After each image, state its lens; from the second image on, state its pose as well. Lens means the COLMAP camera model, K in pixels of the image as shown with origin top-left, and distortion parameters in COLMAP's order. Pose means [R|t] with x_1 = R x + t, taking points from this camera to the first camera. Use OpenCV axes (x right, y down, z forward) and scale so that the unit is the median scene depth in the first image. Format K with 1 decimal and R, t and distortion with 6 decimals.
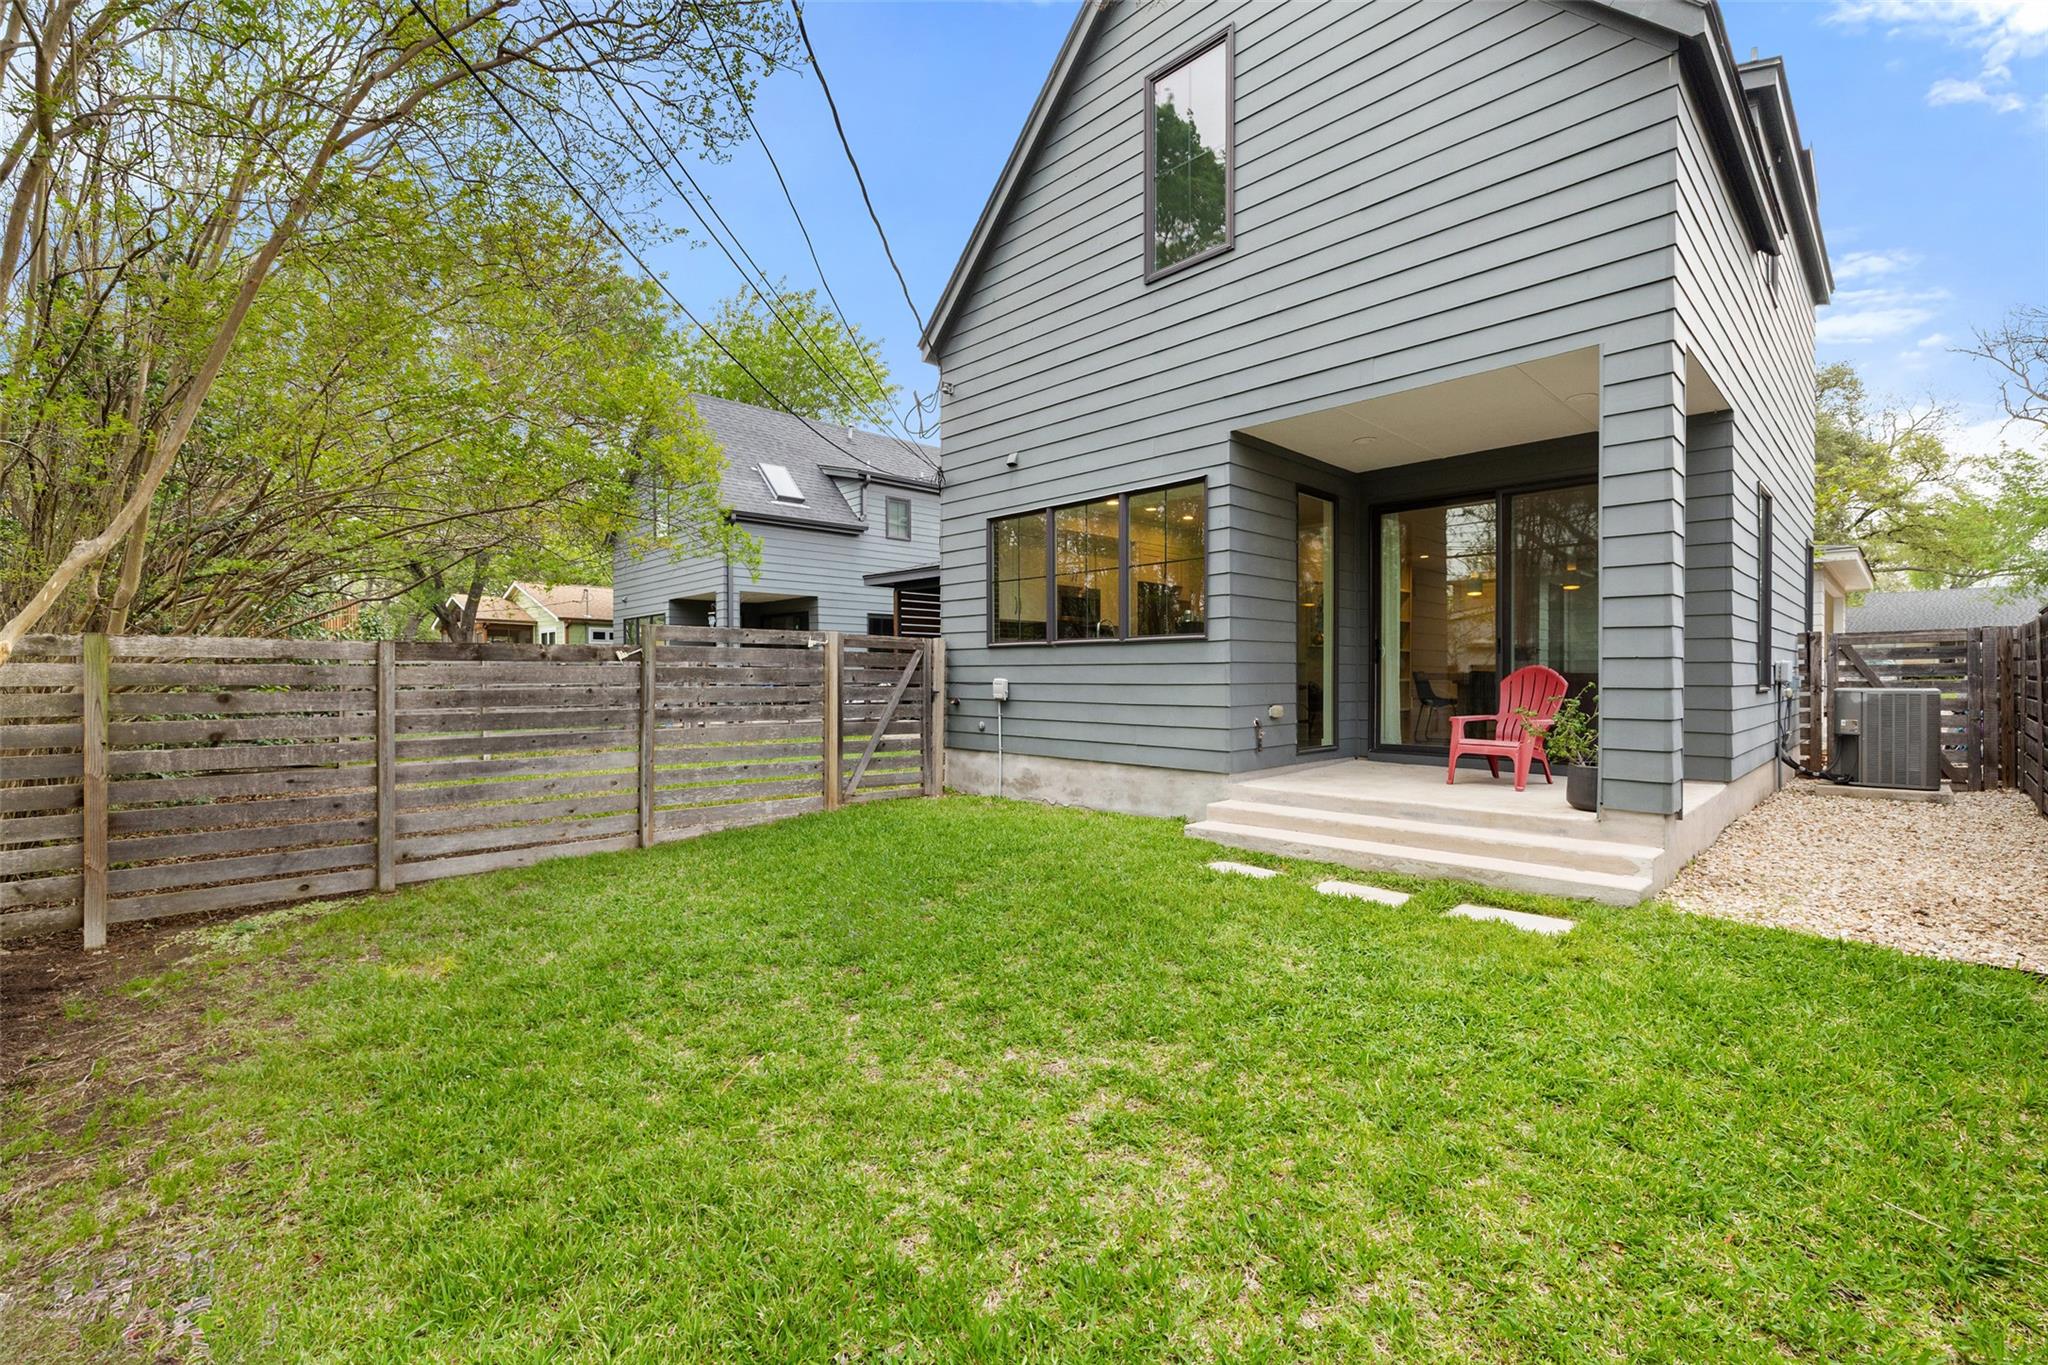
lens RADIAL K [[880.9, 0, 1030.5], [0, 880.9, 682.3], [0, 0, 1]] dist [-0.001888, 0.000625]
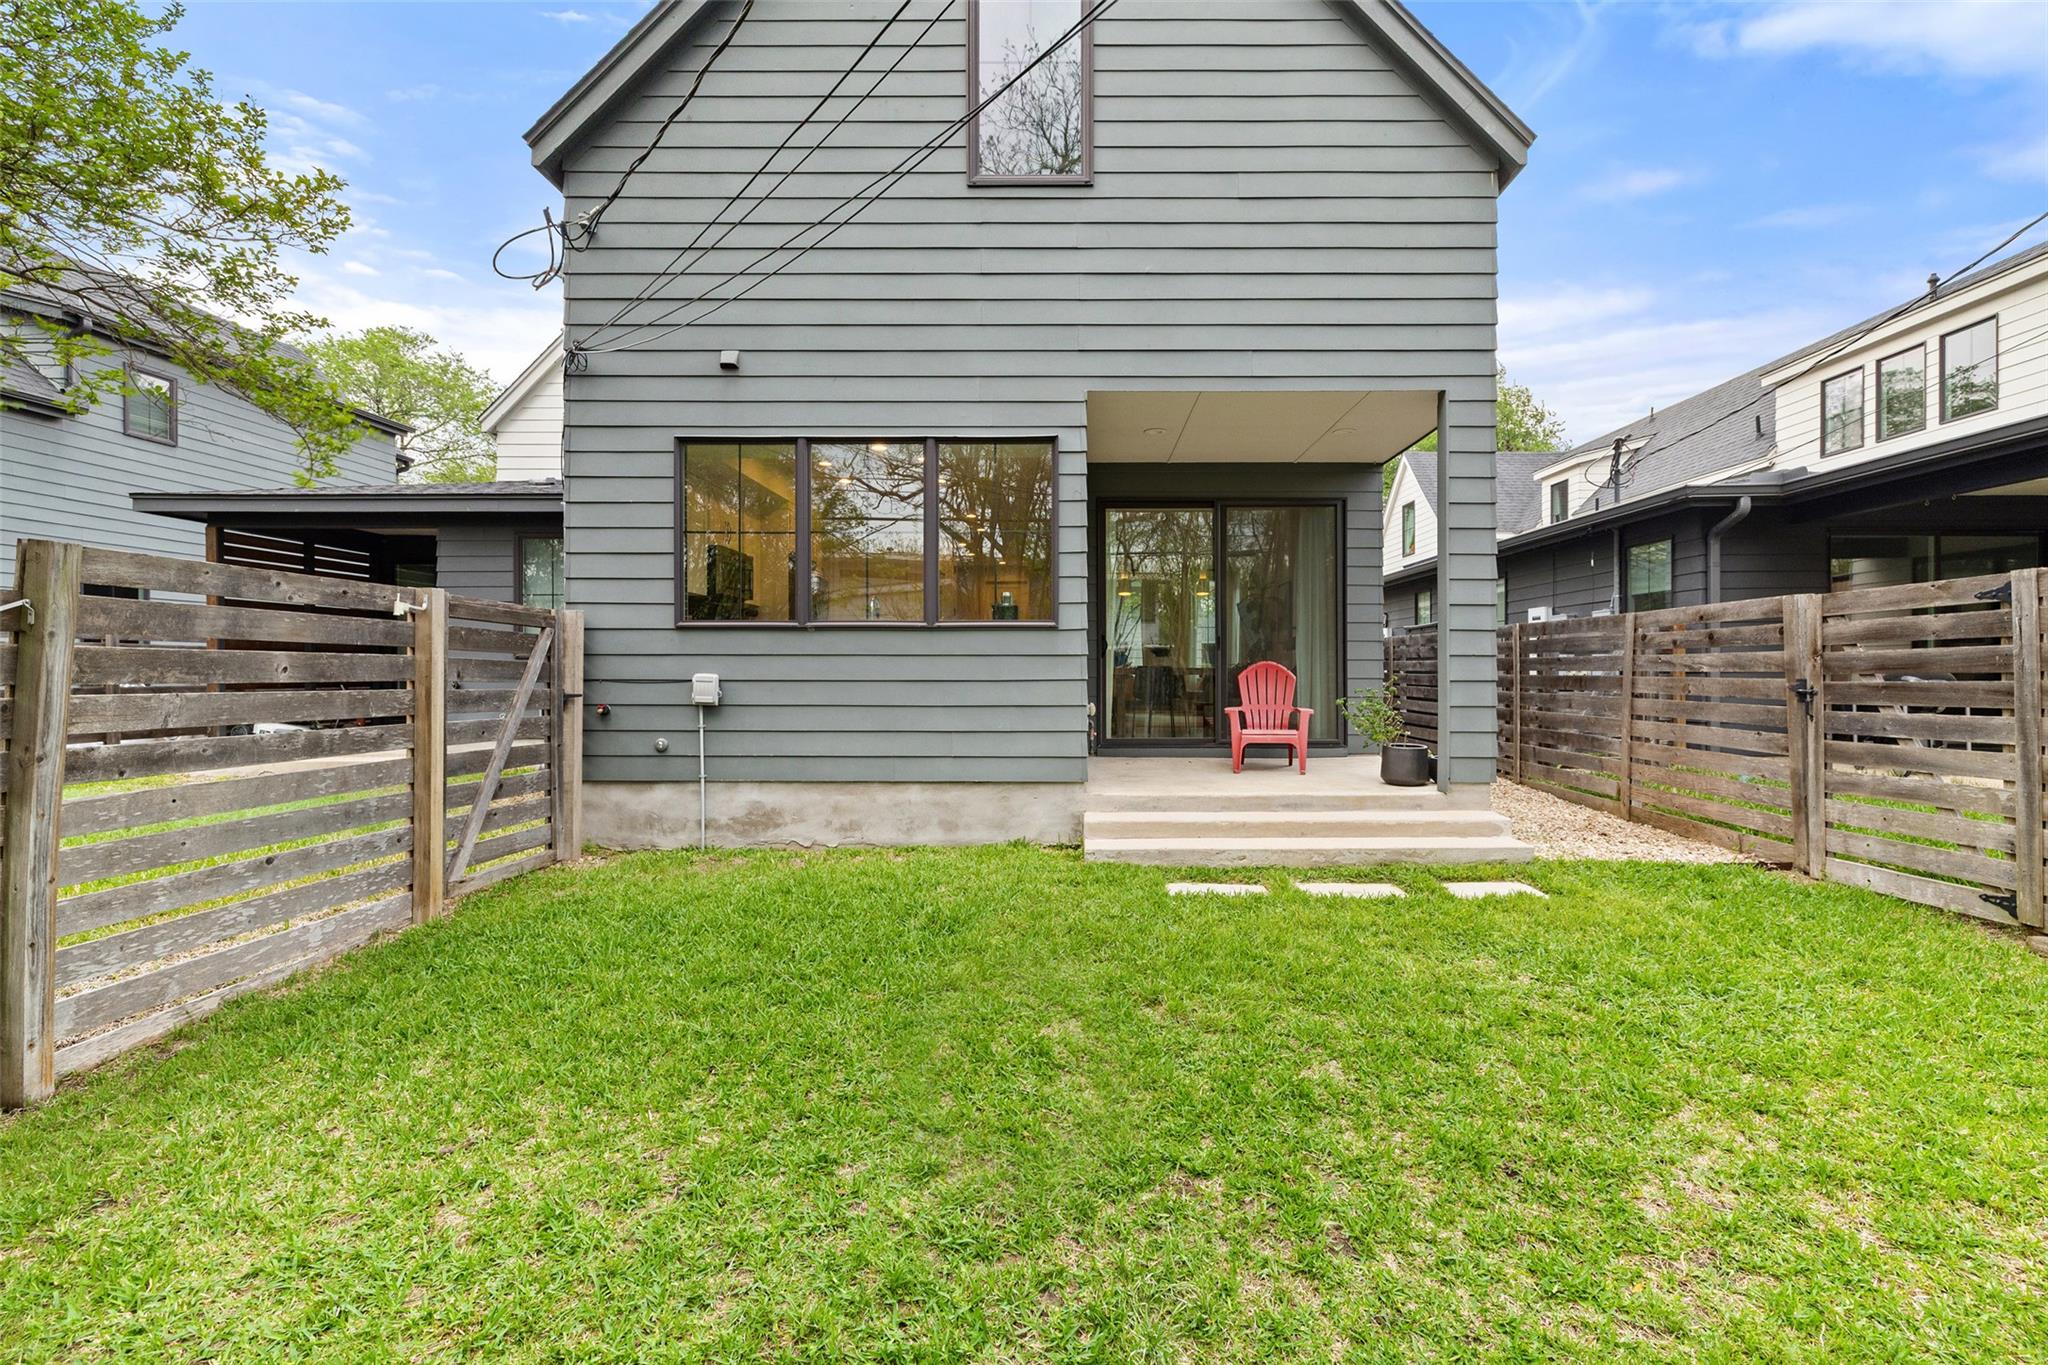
lens RADIAL K [[880.9, 0, 1028.4], [0, 880.9, 669.3], [0, 0, 1]] dist [-0.001888, 0.000625]
pose [[0.697421, 0.001192, 0.716660, -0.363828], [0.004389, 0.999973, -0.005934, -0.002788], [-0.716648, 0.007285, 0.697397, 0.356268]]
